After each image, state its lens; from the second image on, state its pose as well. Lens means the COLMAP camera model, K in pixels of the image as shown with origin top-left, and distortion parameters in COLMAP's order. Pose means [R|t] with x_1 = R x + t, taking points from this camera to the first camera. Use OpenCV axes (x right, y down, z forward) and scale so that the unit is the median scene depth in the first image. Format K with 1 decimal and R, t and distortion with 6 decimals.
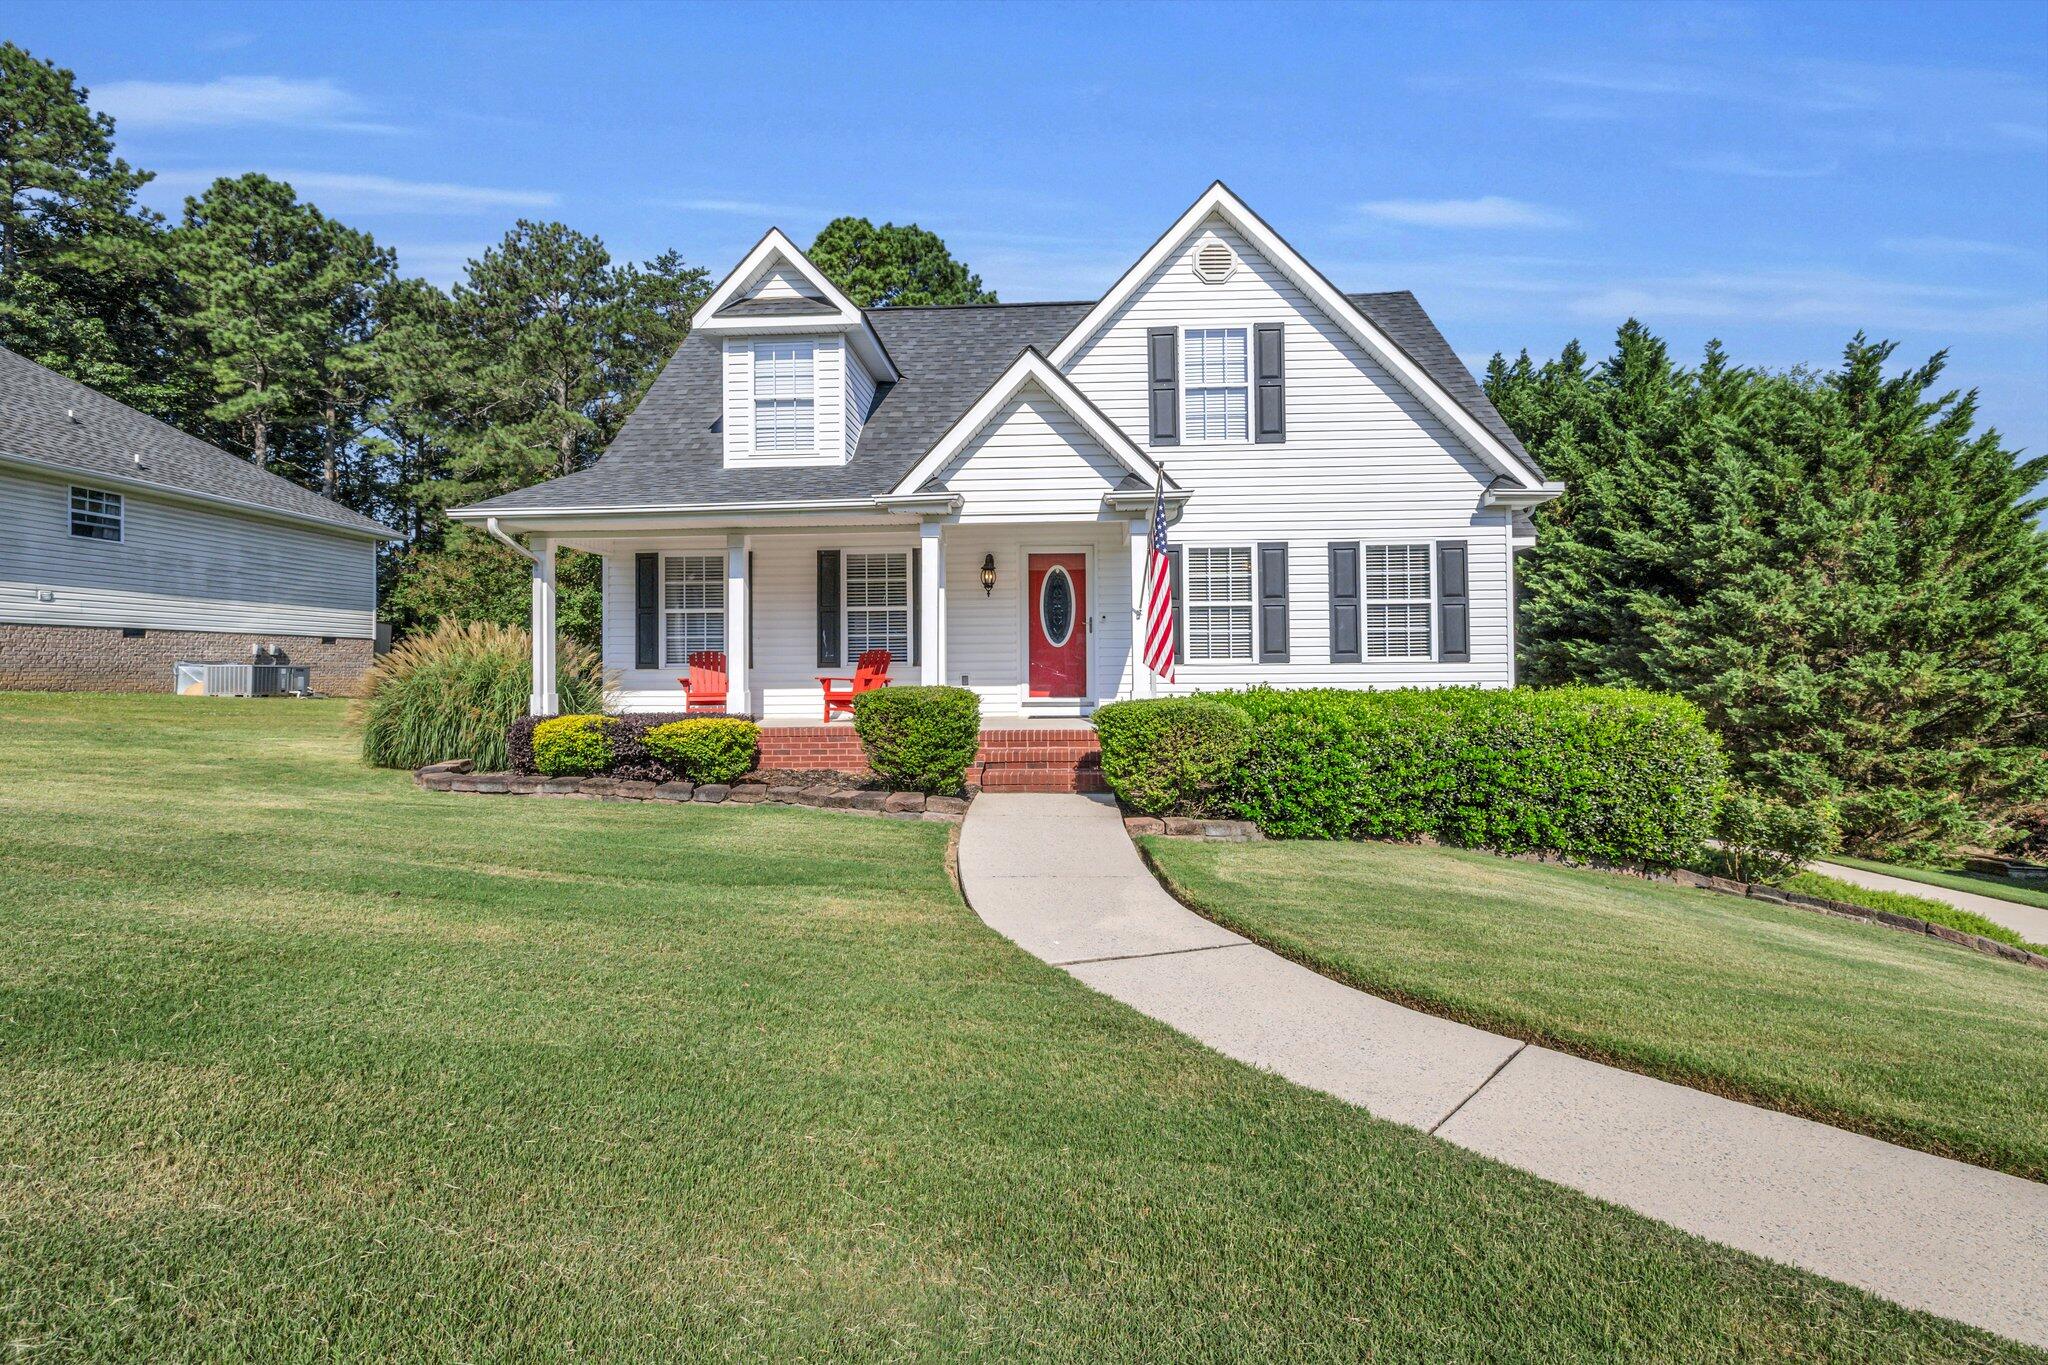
lens RADIAL K [[867.1, 0, 1022.2], [0, 867.1, 677.8], [0, 0, 1]] dist [-0.002754, 0.000773]
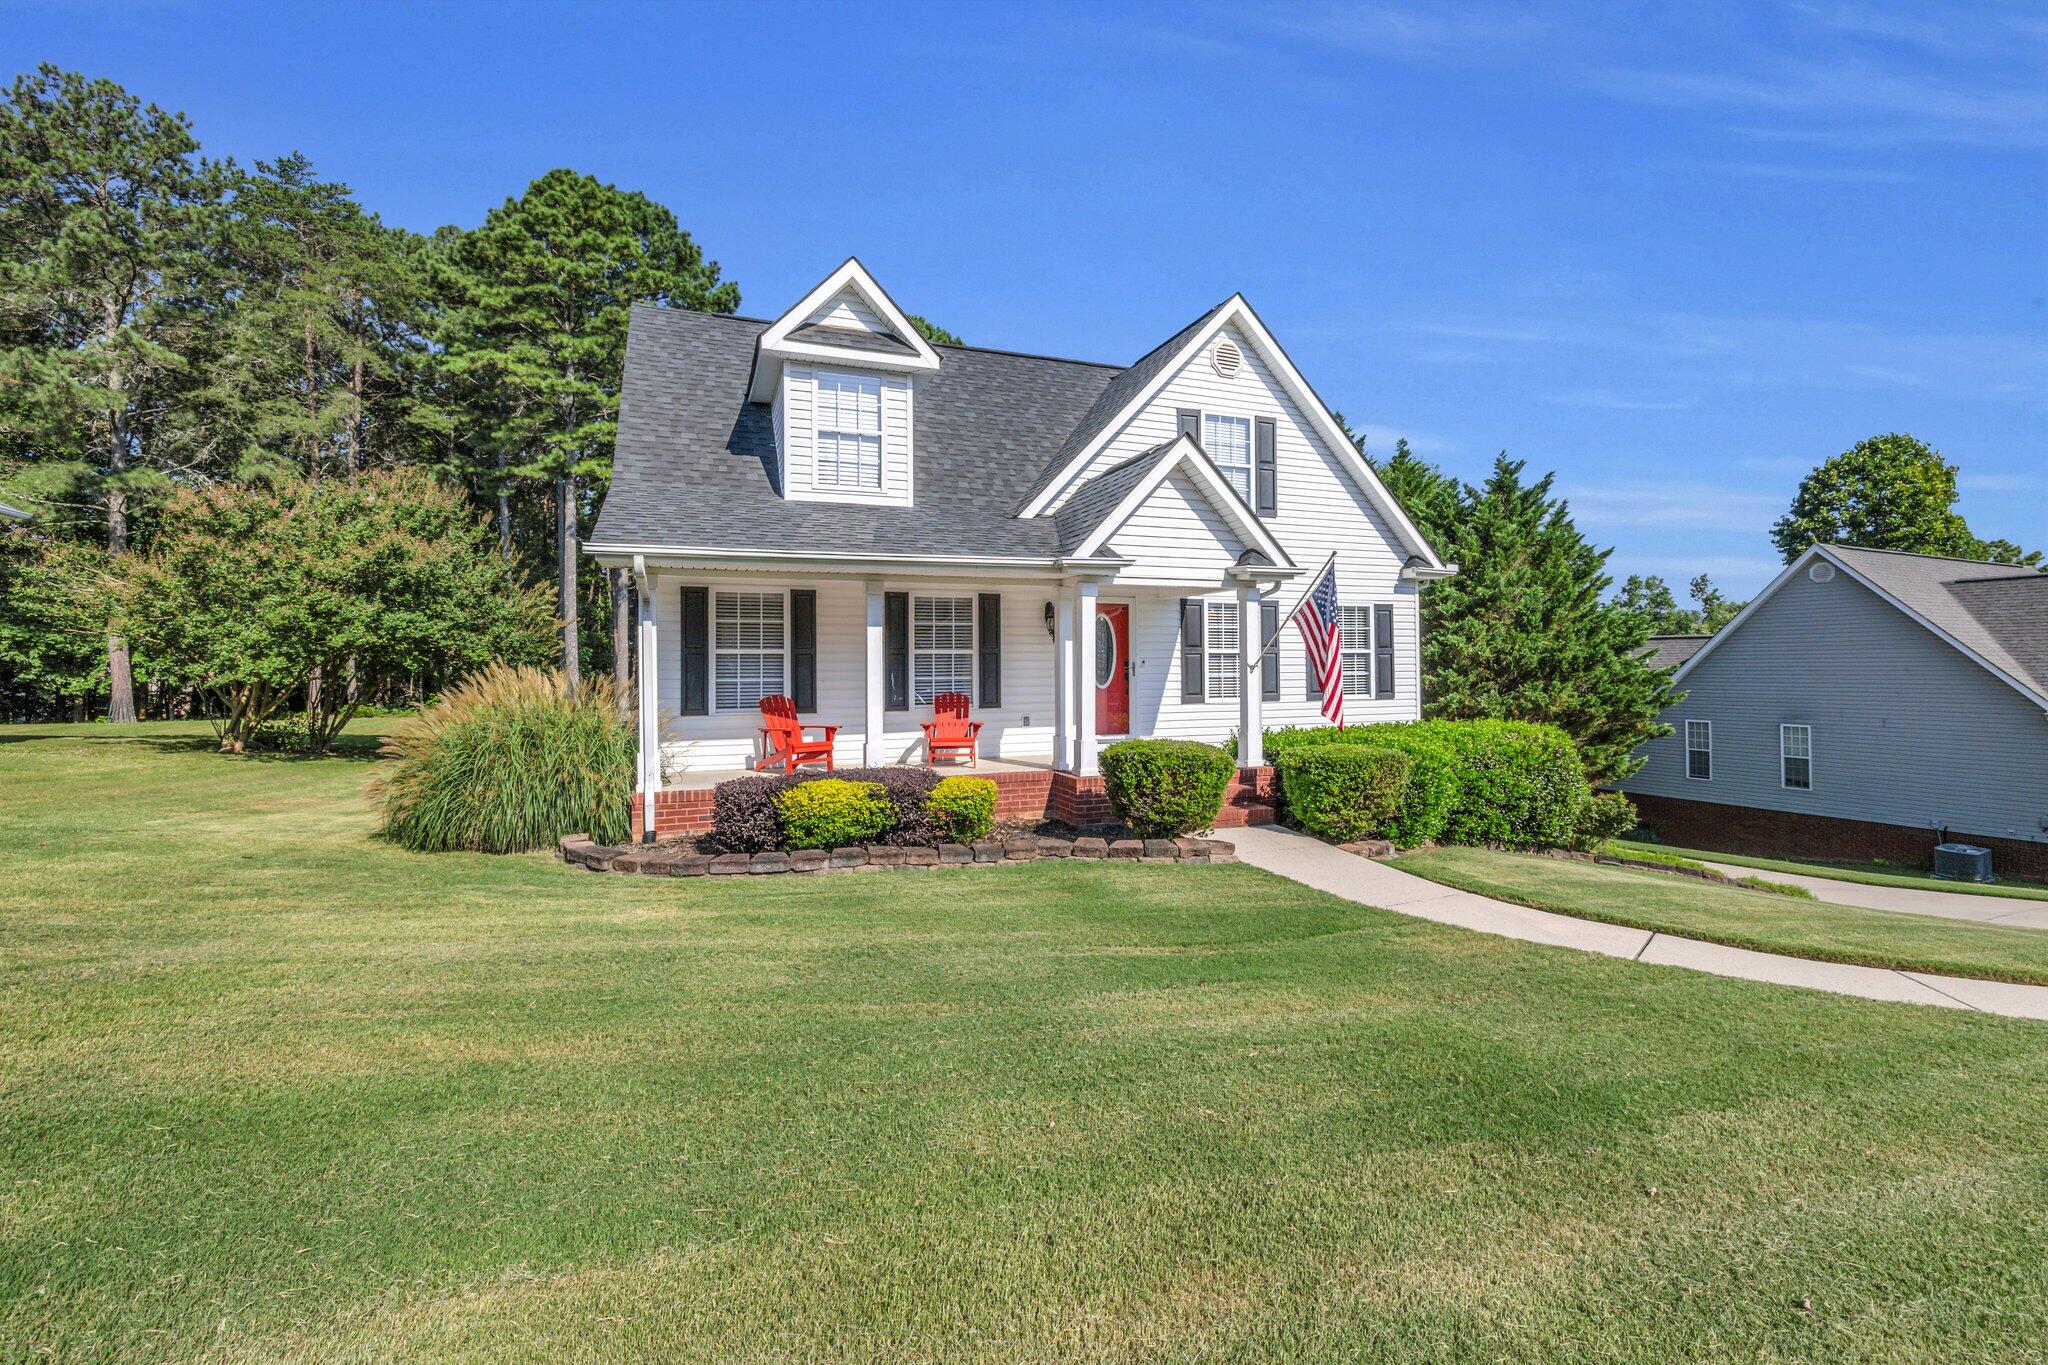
lens RADIAL K [[867.1, 0, 1033.1], [0, 867.1, 680.0], [0, 0, 1]] dist [-0.002754, 0.000773]
pose [[0.915245, -0.002850, 0.402887, -0.480038], [0.003570, 0.999993, -0.001035, -0.045372], [-0.402881, 0.002386, 0.915249, 0.034800]]
